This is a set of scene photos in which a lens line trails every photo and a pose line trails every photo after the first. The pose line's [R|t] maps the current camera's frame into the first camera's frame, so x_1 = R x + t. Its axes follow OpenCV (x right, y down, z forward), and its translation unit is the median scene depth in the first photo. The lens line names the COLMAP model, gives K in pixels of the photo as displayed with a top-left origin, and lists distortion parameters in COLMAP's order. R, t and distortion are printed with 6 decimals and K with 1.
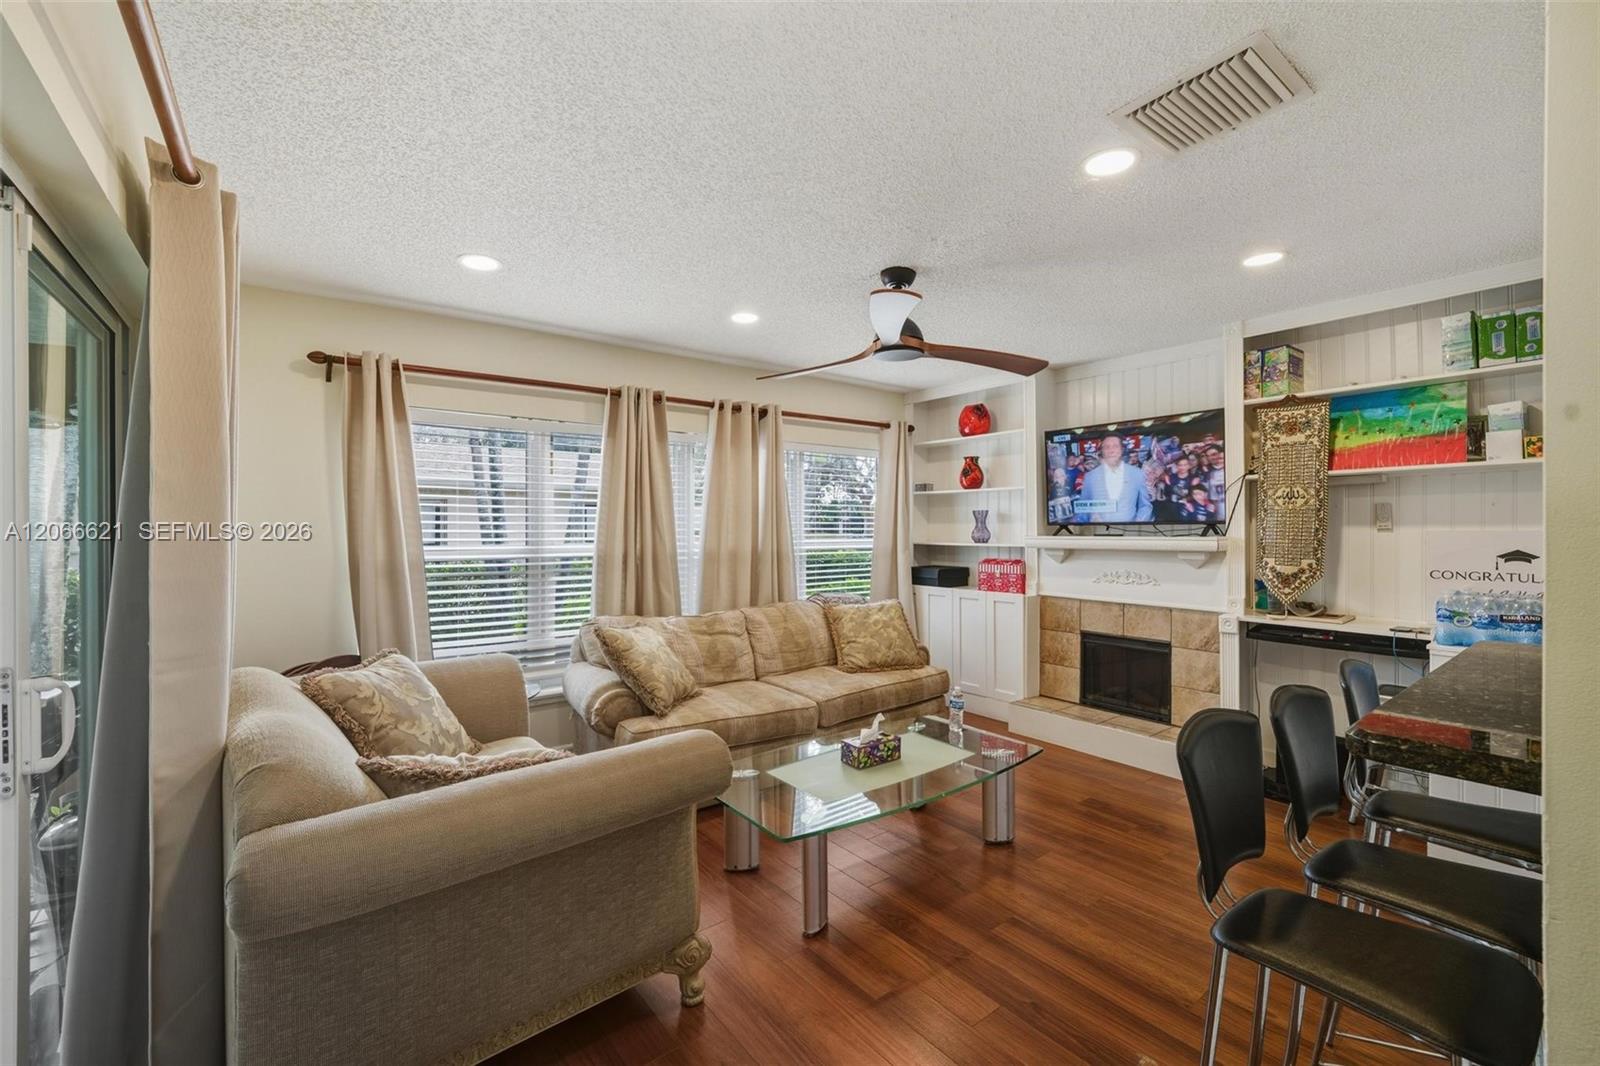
lens RADIAL K [[673.4, 0, 805.9], [0, 673.4, 529.7], [0, 0, 1]] dist [-0.002282, 0.000000]
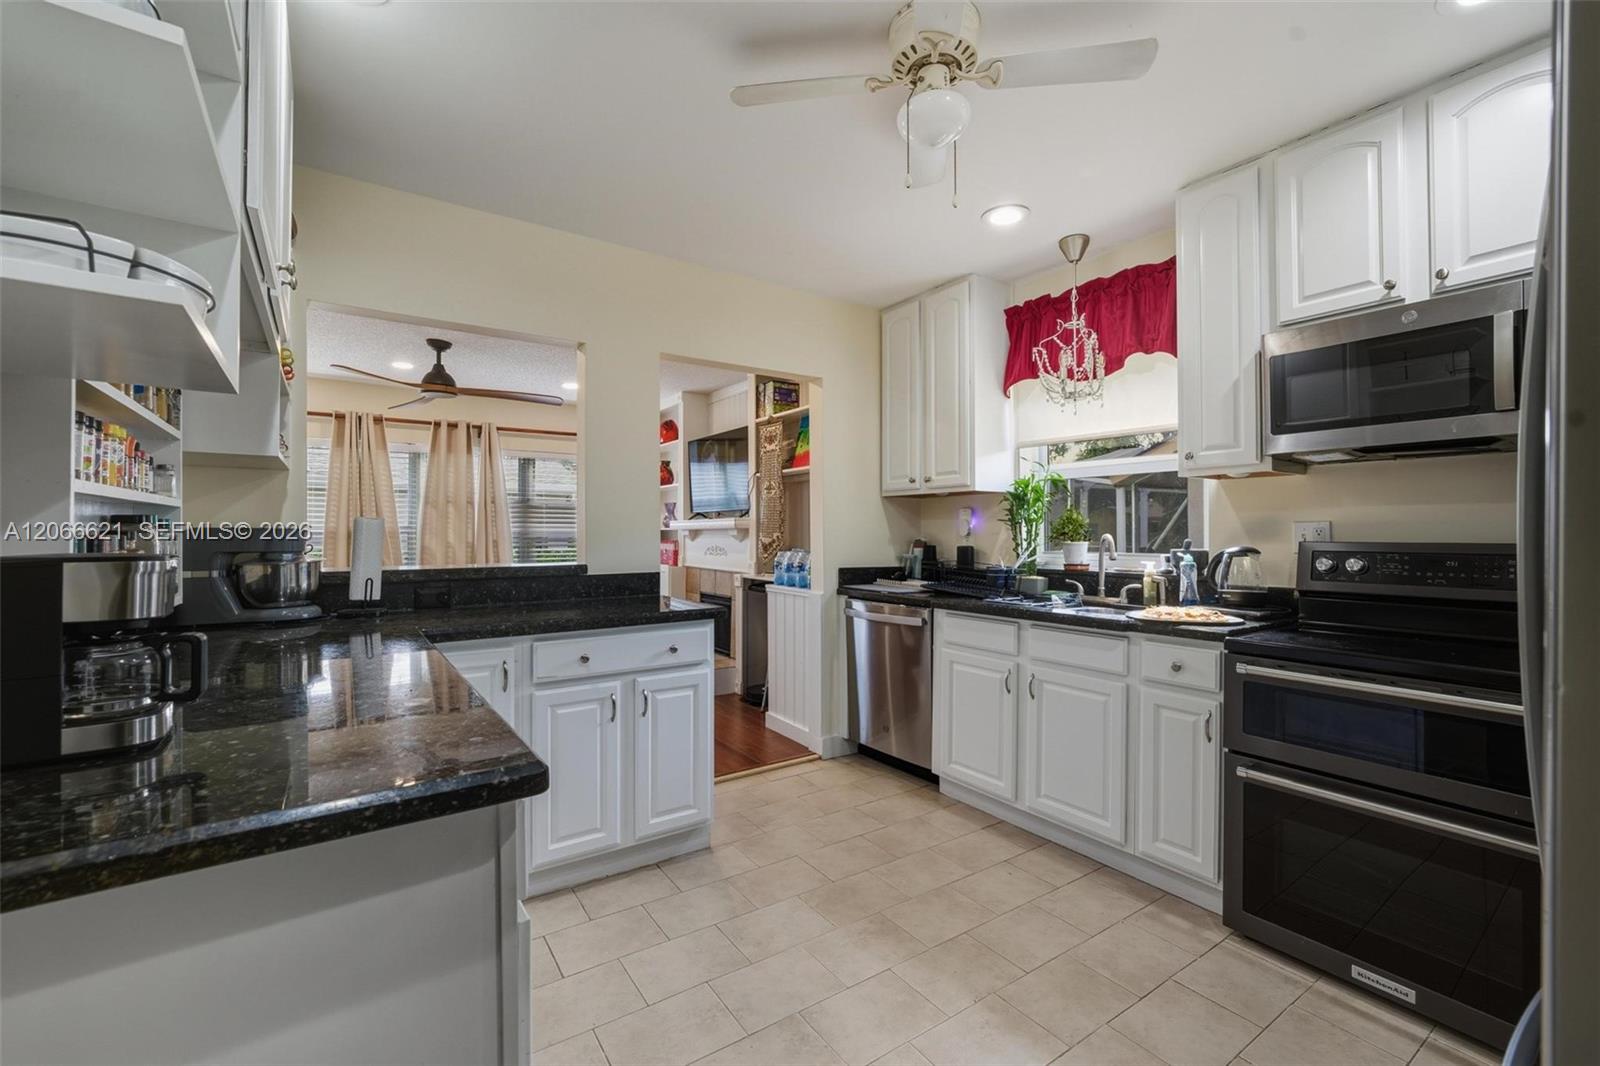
lens RADIAL K [[673.4, 0, 794.0], [0, 673.4, 530.7], [0, 0, 1]] dist [-0.002282, 0.000000]
pose [[0.998641, 0.001915, -0.052073, 0.785612], [-0.002181, 0.999985, -0.005064, 0.042987], [0.052062, 0.005171, 0.998630, -0.373220]]
